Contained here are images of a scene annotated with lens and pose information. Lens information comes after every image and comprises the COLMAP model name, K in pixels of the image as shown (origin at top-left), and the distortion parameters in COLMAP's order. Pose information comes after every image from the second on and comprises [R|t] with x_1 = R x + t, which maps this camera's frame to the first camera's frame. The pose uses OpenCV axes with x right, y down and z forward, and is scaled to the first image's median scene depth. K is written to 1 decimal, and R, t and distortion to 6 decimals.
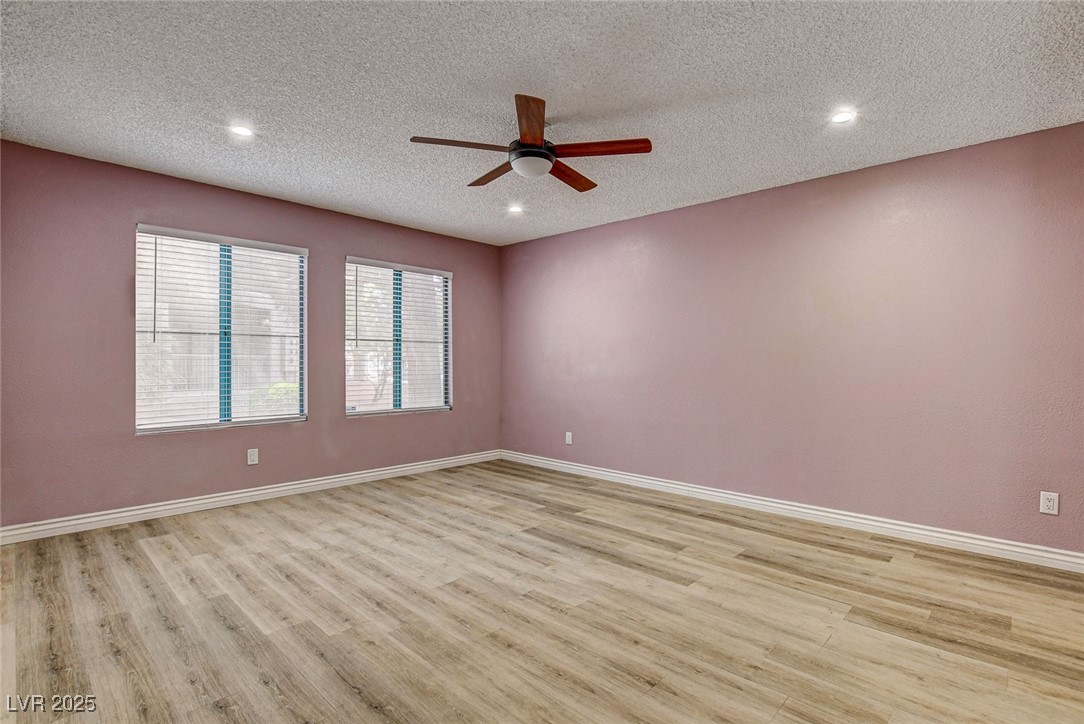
lens RADIAL K [[495.4, 0, 547.8], [0, 495.4, 364.0], [0, 0, 1]] dist [-0.019560, 0.002416]
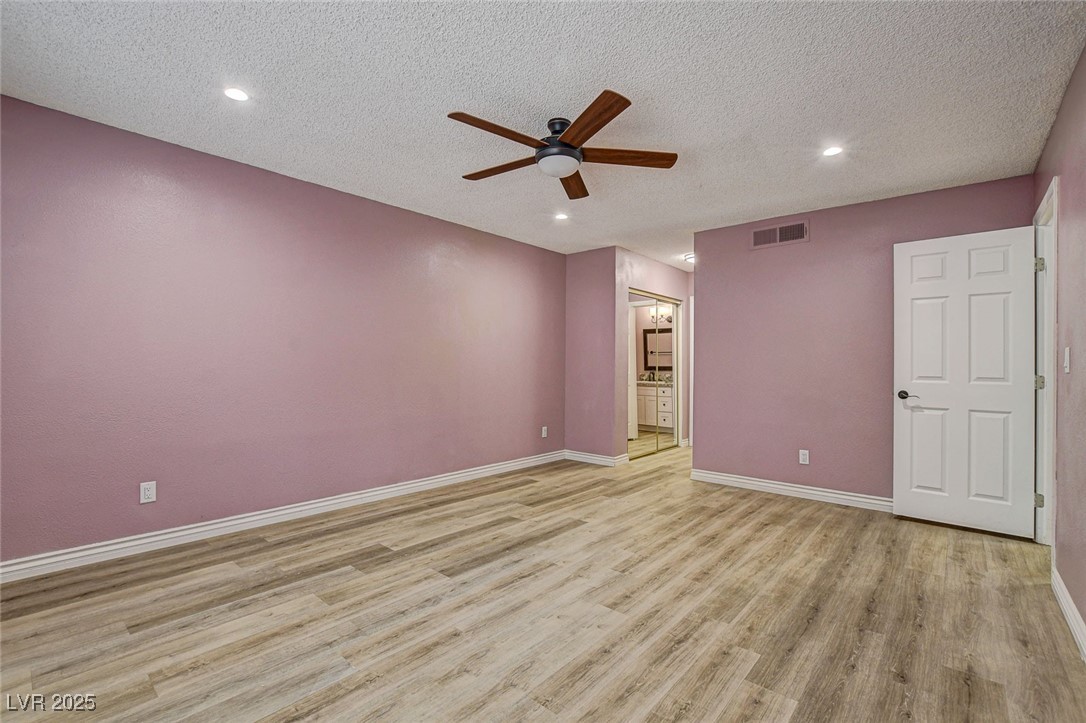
lens RADIAL K [[506.3, 0, 547.9], [0, 506.3, 361.0], [0, 0, 1]] dist [-0.024547, 0.003757]
pose [[-0.051816, 0.002610, 0.998653, -0.965670], [-0.003779, 0.999989, -0.002810, 0.007349], [-0.998650, -0.003920, -0.051805, 1.029823]]
